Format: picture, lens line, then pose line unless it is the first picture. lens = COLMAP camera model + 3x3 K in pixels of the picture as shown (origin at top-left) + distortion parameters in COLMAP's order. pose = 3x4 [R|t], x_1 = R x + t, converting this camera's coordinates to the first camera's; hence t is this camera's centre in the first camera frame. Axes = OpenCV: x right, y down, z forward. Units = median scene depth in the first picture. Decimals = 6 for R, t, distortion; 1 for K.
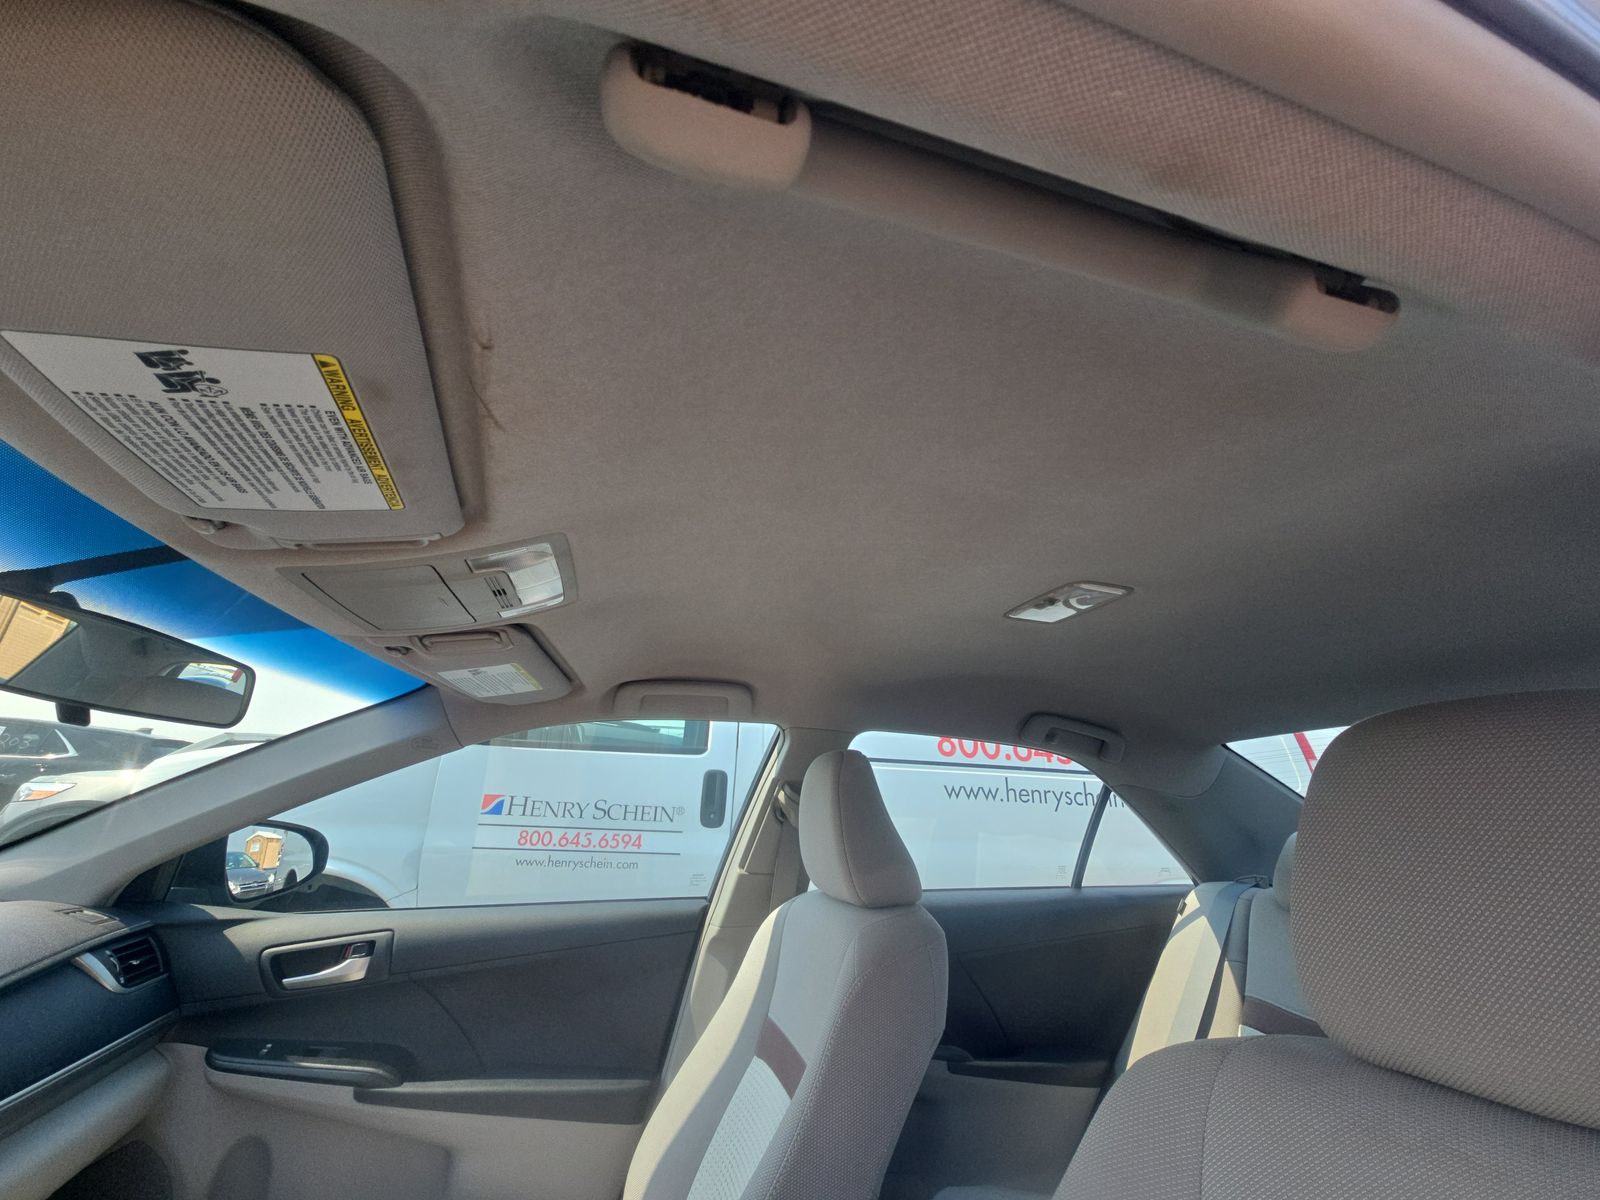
lens RADIAL K [[667.7, 0, 818.9], [0, 667.7, 586.3], [0, 0, 1]] dist [0.001888, -0.000206]
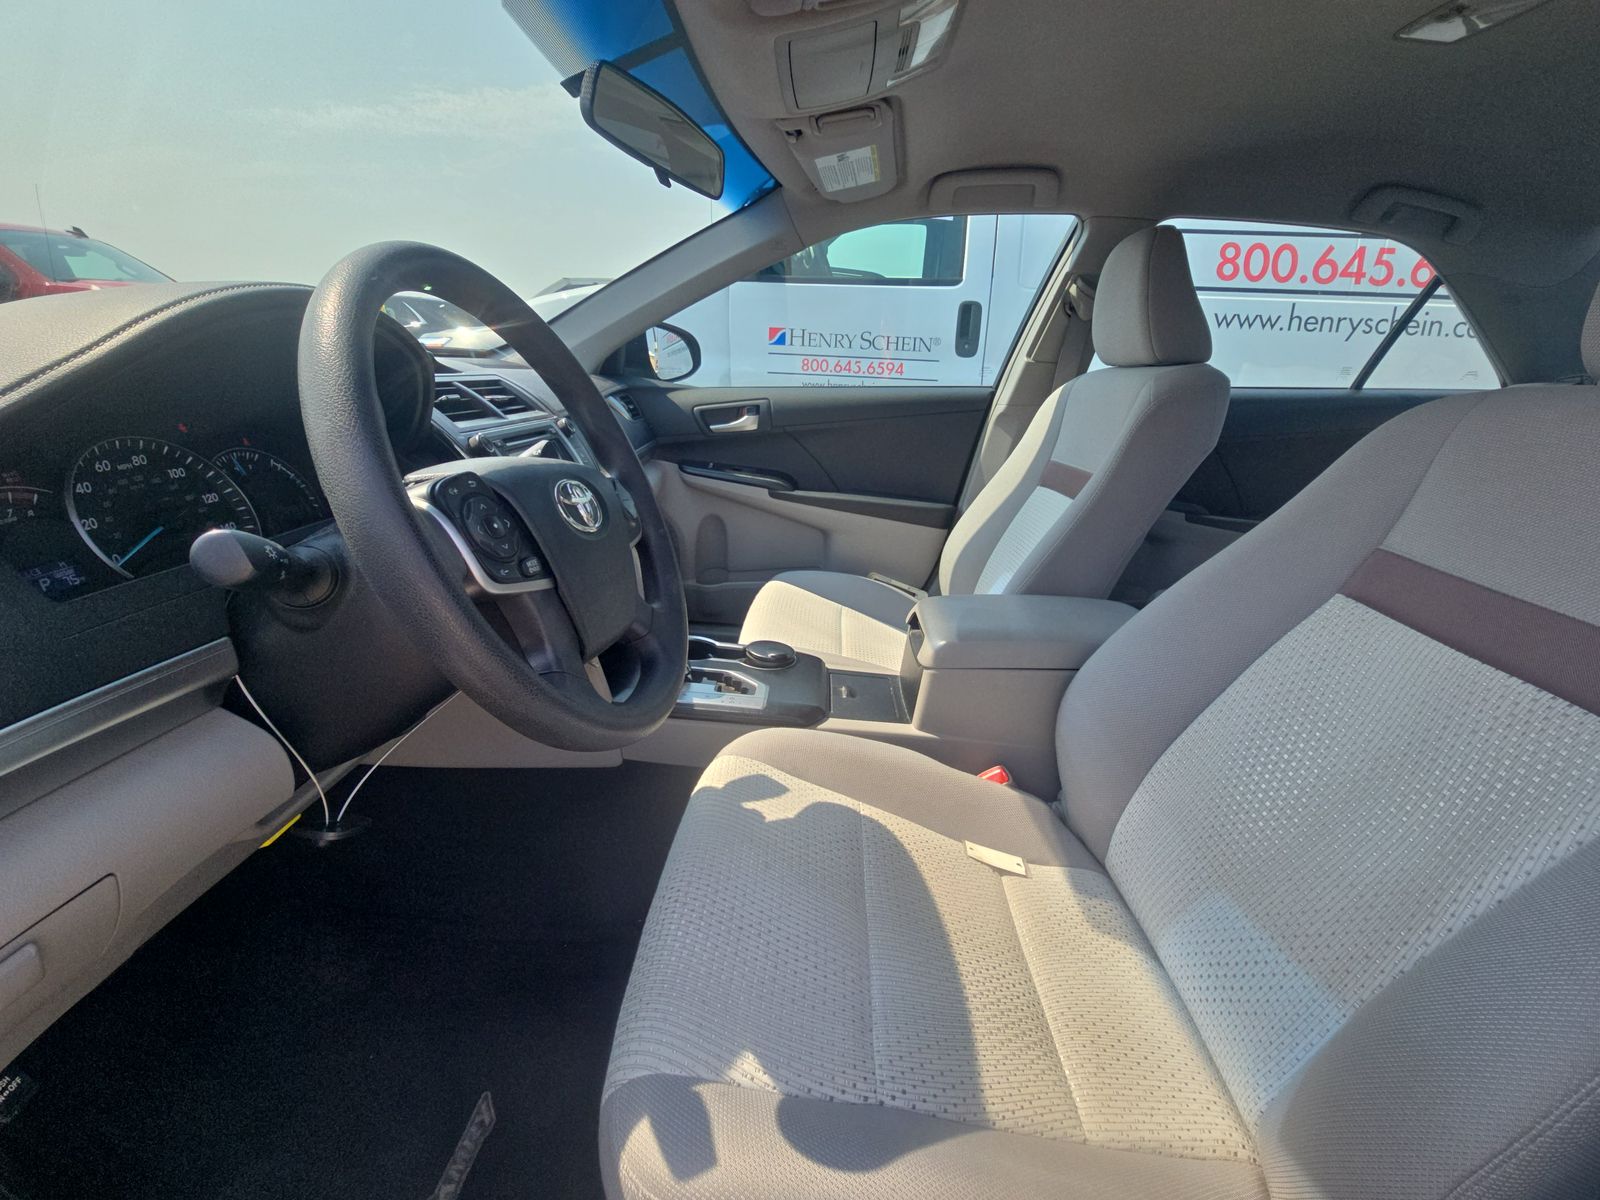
lens RADIAL K [[667.7, 0, 818.9], [0, 667.7, 586.3], [0, 0, 1]] dist [0.001888, -0.000206]
pose [[0.953450, 0.089720, -0.287894, -0.093018], [0.097288, 0.812138, 0.575298, 0.038851], [0.285425, -0.576526, 0.765604, -0.232887]]
